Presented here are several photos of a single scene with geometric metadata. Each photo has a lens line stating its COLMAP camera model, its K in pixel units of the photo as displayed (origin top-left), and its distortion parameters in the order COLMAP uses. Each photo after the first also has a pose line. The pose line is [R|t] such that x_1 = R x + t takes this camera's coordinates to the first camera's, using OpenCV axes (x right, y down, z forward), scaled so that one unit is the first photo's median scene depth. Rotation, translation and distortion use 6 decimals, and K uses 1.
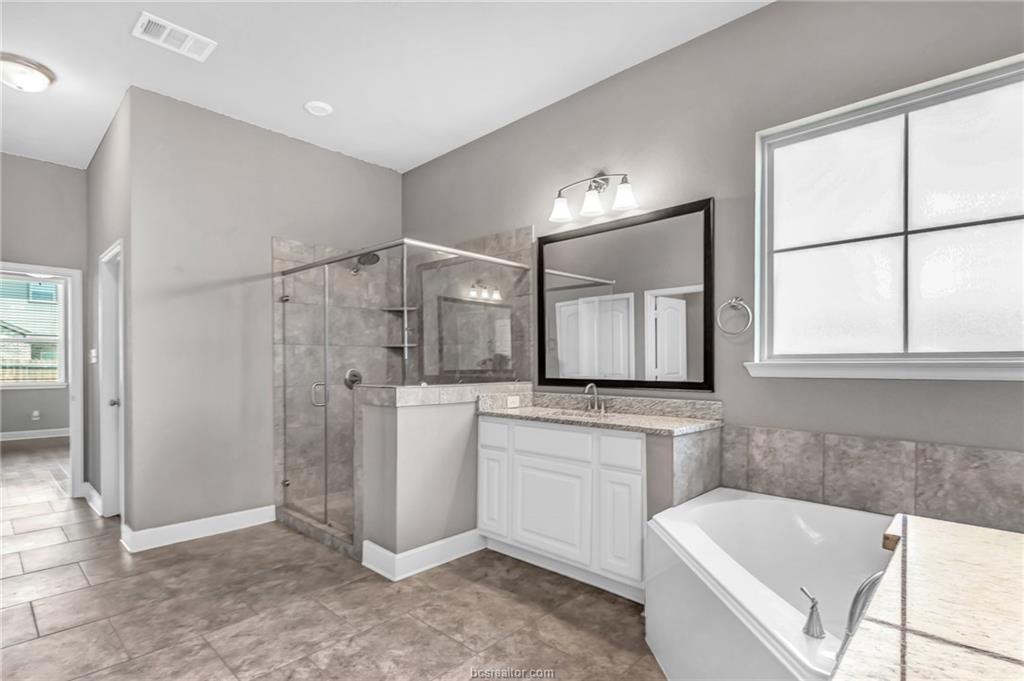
lens RADIAL K [[501.2, 0, 498.7], [0, 501.2, 365.2], [0, 0, 1]] dist [0.004194, 0.000293]
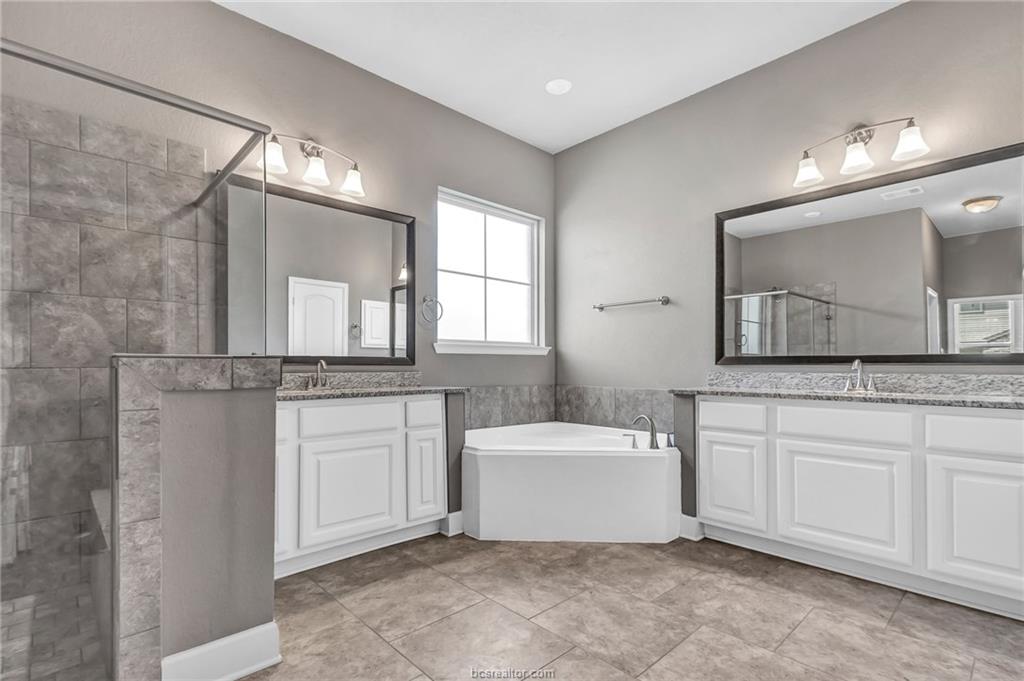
lens RADIAL K [[483.5, 0, 509.3], [0, 483.5, 362.3], [0, 0, 1]] dist [0.006342, -0.000711]
pose [[0.050283, 0.008733, 0.998697, -0.830058], [0.006389, 0.999939, -0.009065, 0.060370], [-0.998715, 0.006837, 0.050224, 0.691995]]
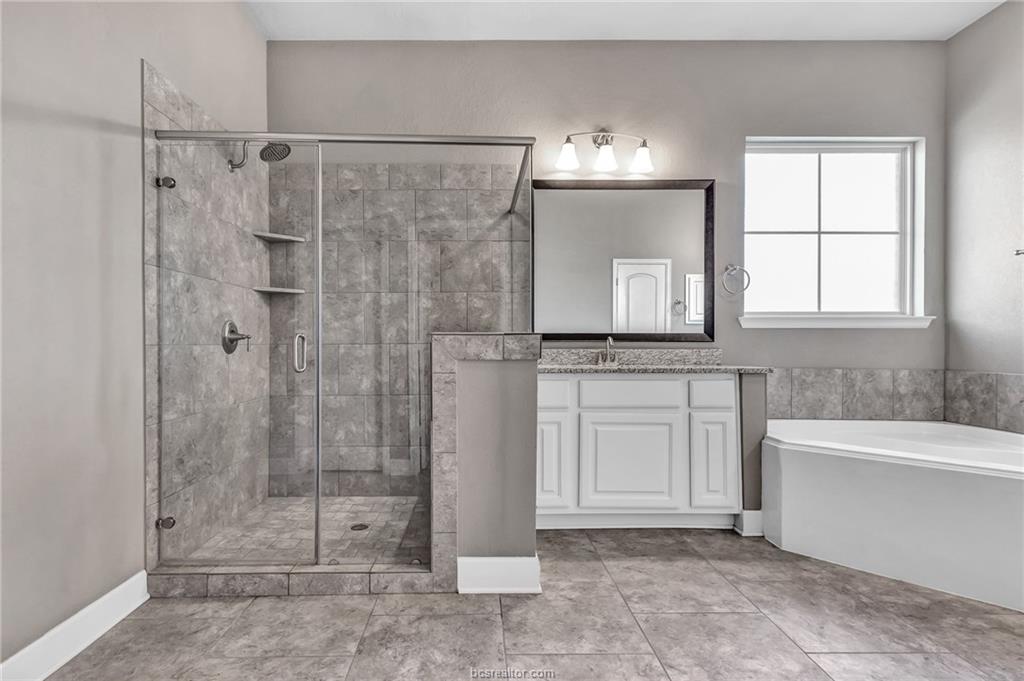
lens RADIAL K [[496.5, 0, 482.3], [0, 496.5, 345.0], [0, 0, 1]] dist [0.006700, -0.000727]
pose [[0.712103, 0.001125, 0.702074, -0.807560], [0.002110, 0.999991, -0.003743, 0.065842], [-0.702072, 0.004147, 0.712094, 0.543548]]
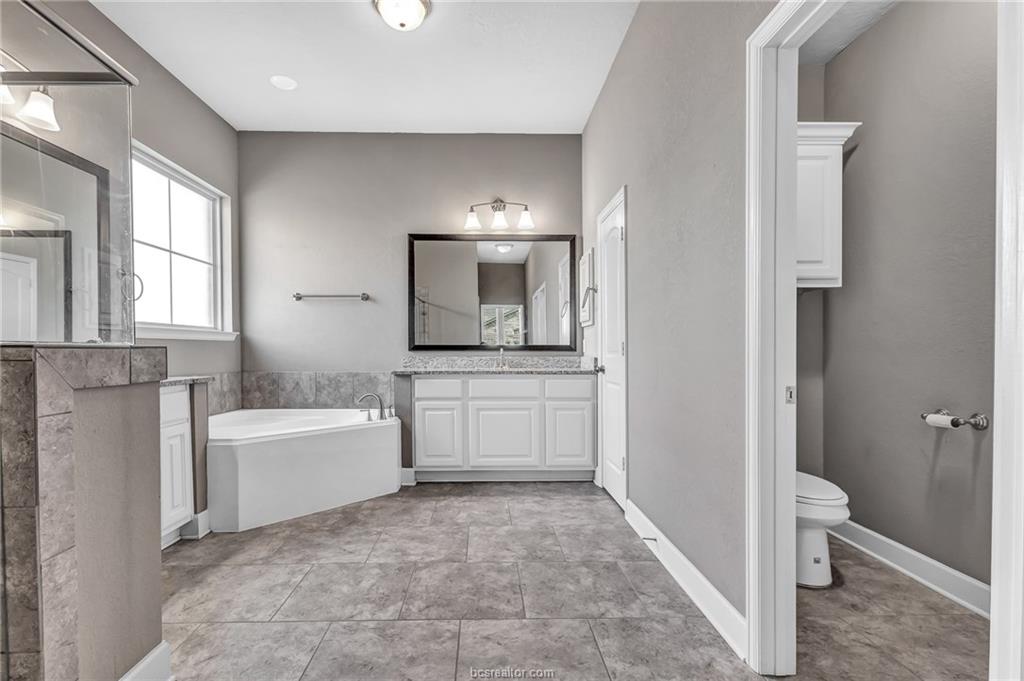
lens RADIAL K [[478.0, 0, 496.6], [0, 478.0, 348.5], [0, 0, 1]] dist [0.002527, -0.000363]
pose [[-0.712034, 0.002873, 0.702140, -0.882909], [0.005513, 0.999984, 0.001498, 0.049363], [-0.702124, 0.004938, -0.712038, 1.155817]]
